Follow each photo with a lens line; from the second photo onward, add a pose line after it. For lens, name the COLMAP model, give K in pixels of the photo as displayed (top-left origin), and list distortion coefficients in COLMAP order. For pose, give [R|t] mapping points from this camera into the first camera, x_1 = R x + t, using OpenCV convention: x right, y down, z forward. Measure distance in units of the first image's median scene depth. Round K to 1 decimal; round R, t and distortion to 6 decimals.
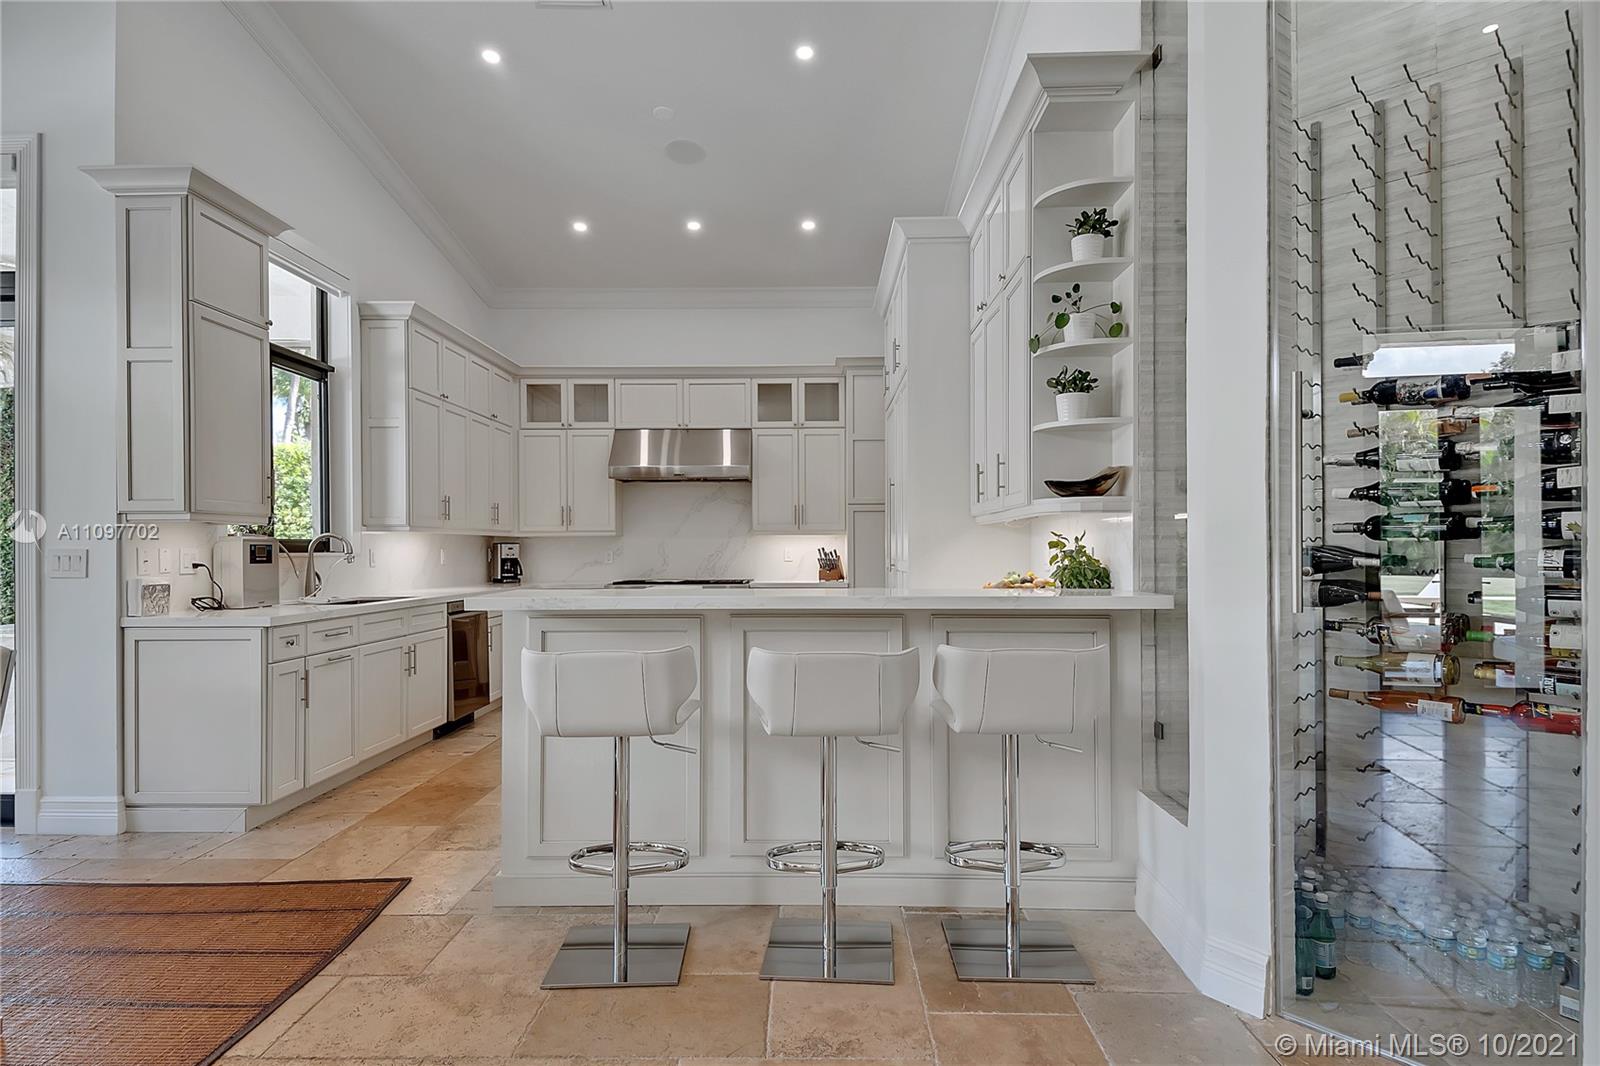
lens RADIAL K [[888.9, 0, 819.5], [0, 888.9, 547.4], [0, 0, 1]] dist [0.086049, -0.055174]
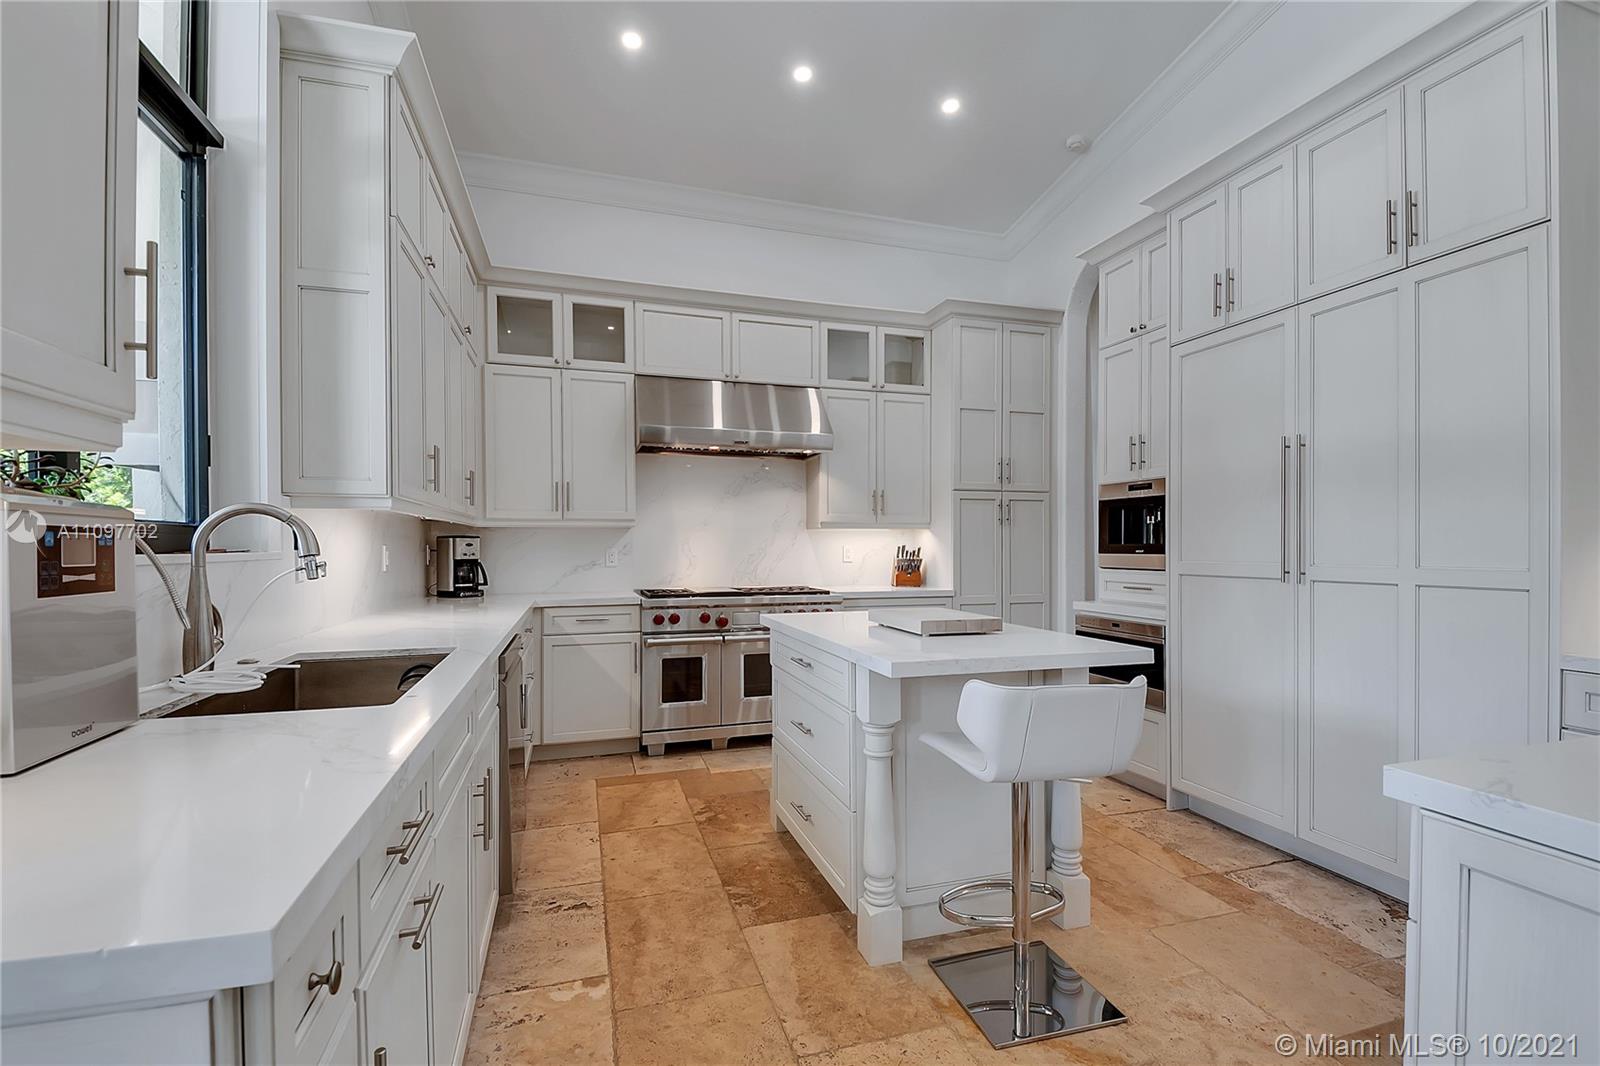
lens RADIAL K [[718.2, 0, 811.6], [0, 718.2, 554.3], [0, 0, 1]] dist [0.048771, -0.034888]
pose [[0.949423, 0.000045, 0.314000, -0.371153], [-0.003957, 0.999922, 0.011823, 0.001314], [-0.313975, -0.012467, 0.949349, 0.565629]]
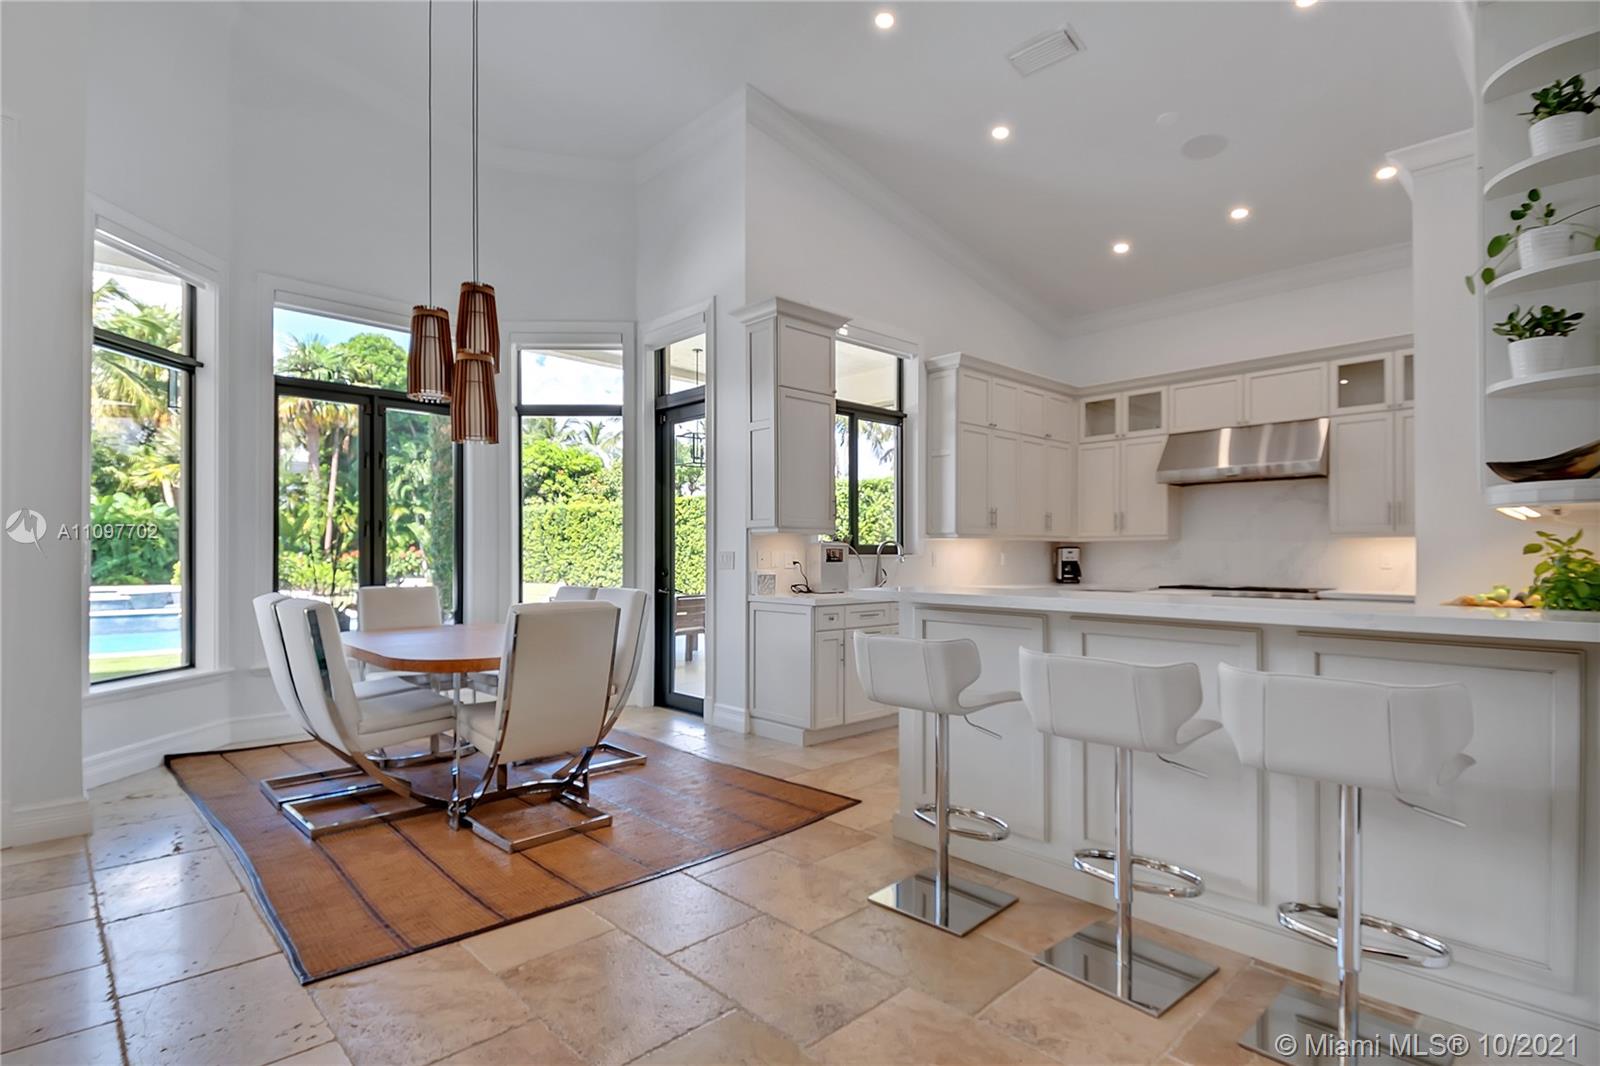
lens RADIAL K [[812.4, 0, 792.0], [0, 812.4, 553.9], [0, 0, 1]] dist [0.076175, -0.056404]
pose [[0.697304, 0.004873, -0.716759, 0.195851], [-0.002940, 0.999988, 0.003938, 0.000142], [0.716769, -0.000639, 0.697310, 0.057884]]
